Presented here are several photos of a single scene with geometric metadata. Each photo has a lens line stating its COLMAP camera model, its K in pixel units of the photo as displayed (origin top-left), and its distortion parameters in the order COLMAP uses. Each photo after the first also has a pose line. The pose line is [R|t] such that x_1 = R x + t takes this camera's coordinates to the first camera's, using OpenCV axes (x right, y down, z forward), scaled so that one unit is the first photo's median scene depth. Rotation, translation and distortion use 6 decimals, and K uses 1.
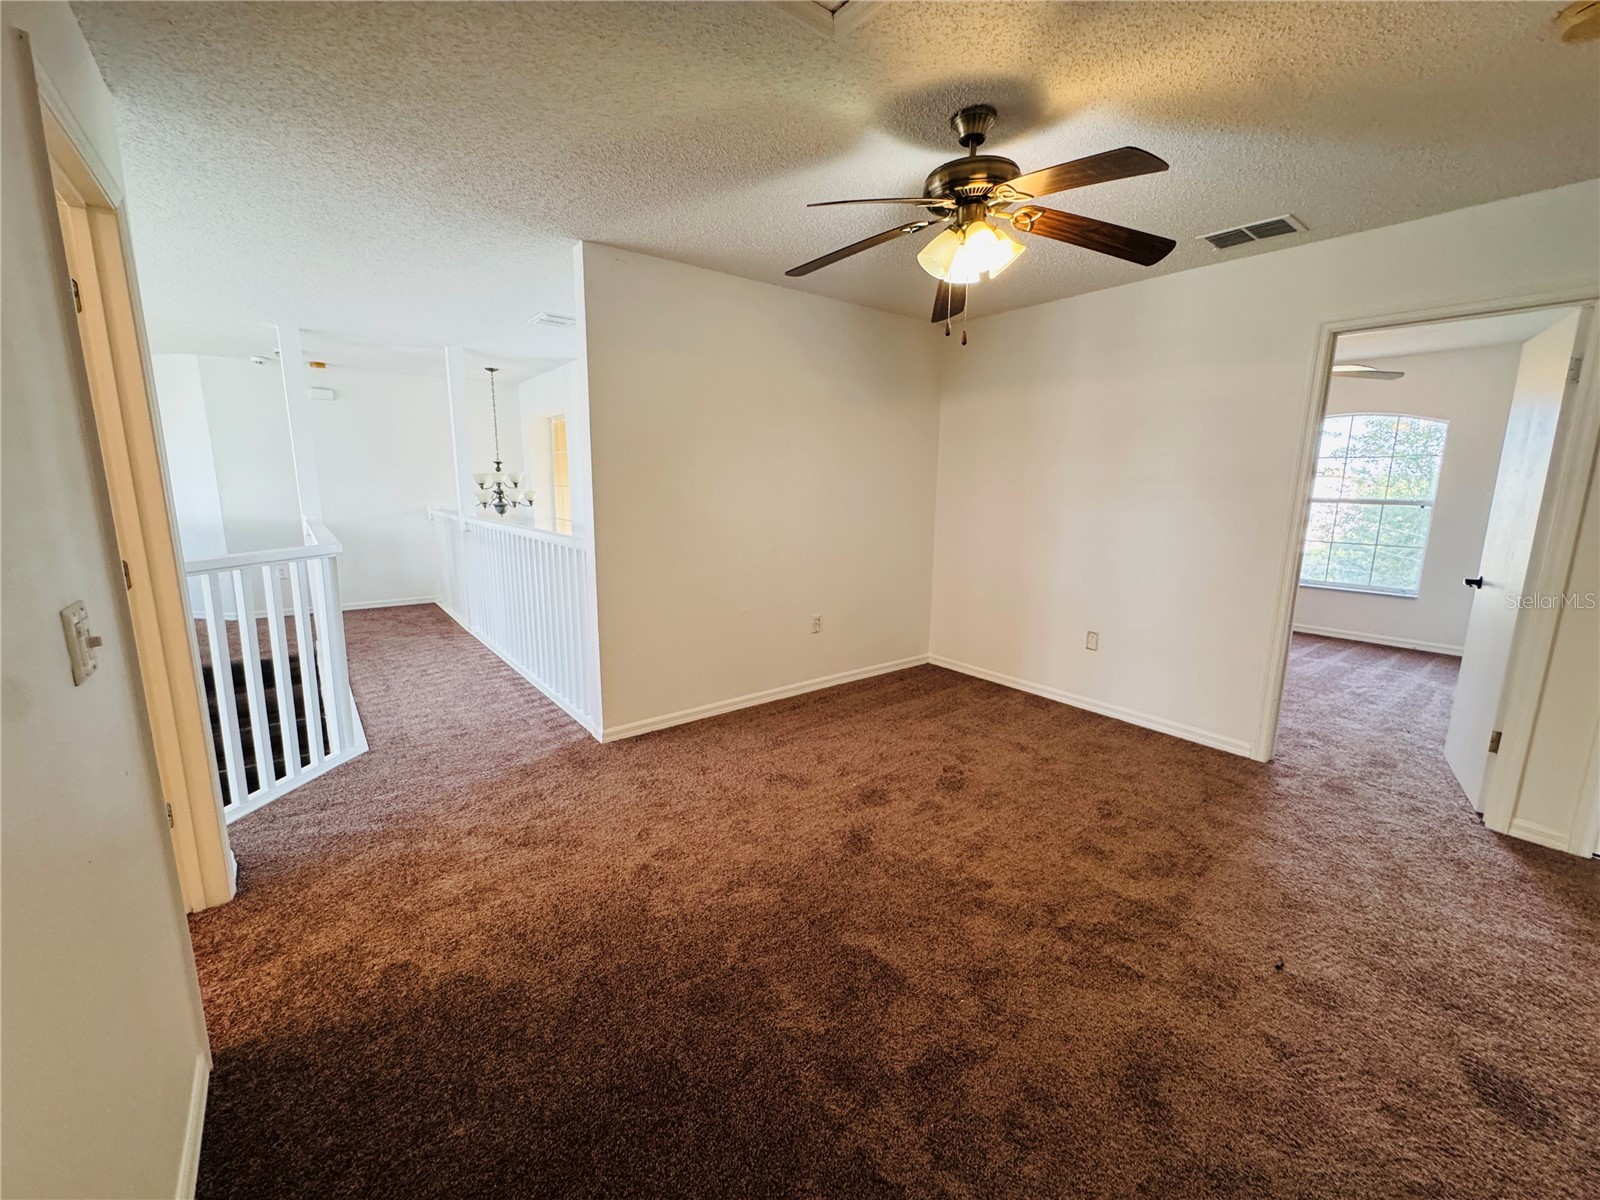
lens RADIAL K [[638.1, 0, 799.4], [0, 638.1, 598.2], [0, 0, 1]] dist [-0.000278, -0.000039]
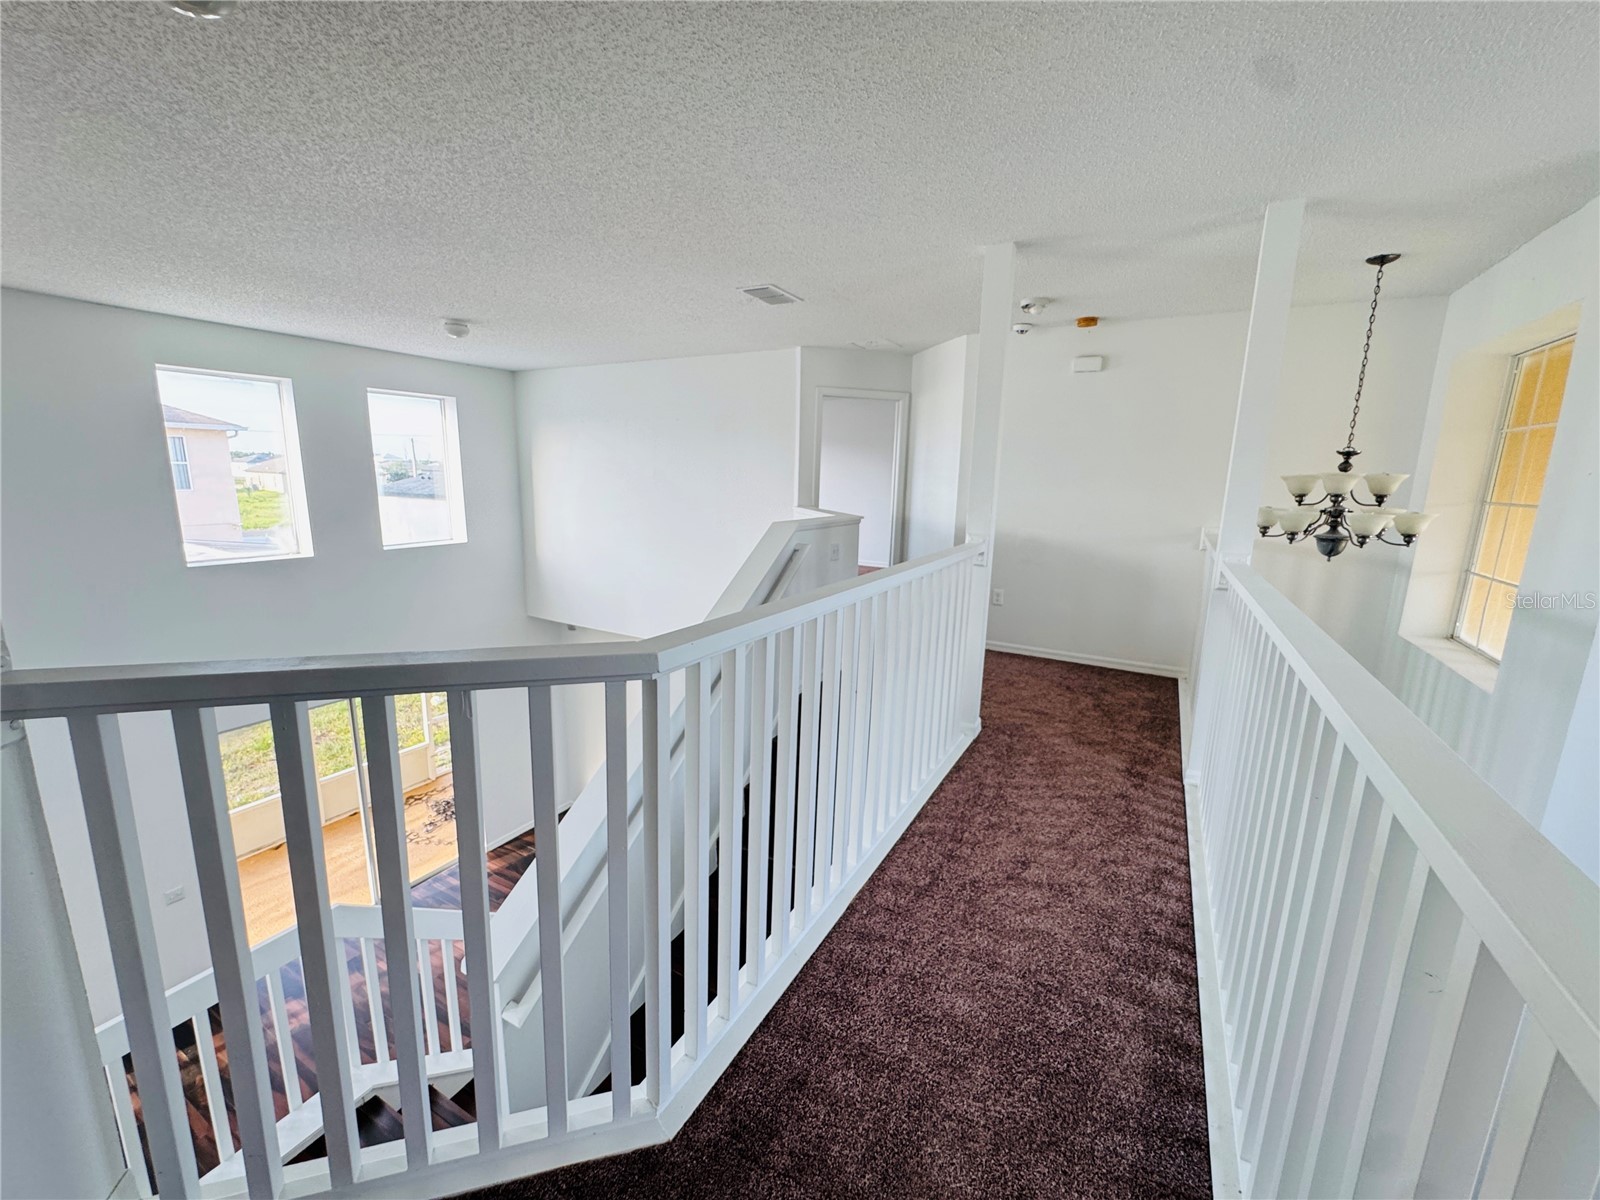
lens RADIAL K [[634.5, 0, 811.3], [0, 634.5, 595.0], [0, 0, 1]] dist [-0.000188, 0.000027]
pose [[0.384080, 0.172681, -0.907008, -0.170027], [-0.185255, 0.976791, 0.107519, -0.082616], [0.904524, 0.126732, 0.407156, 0.444778]]
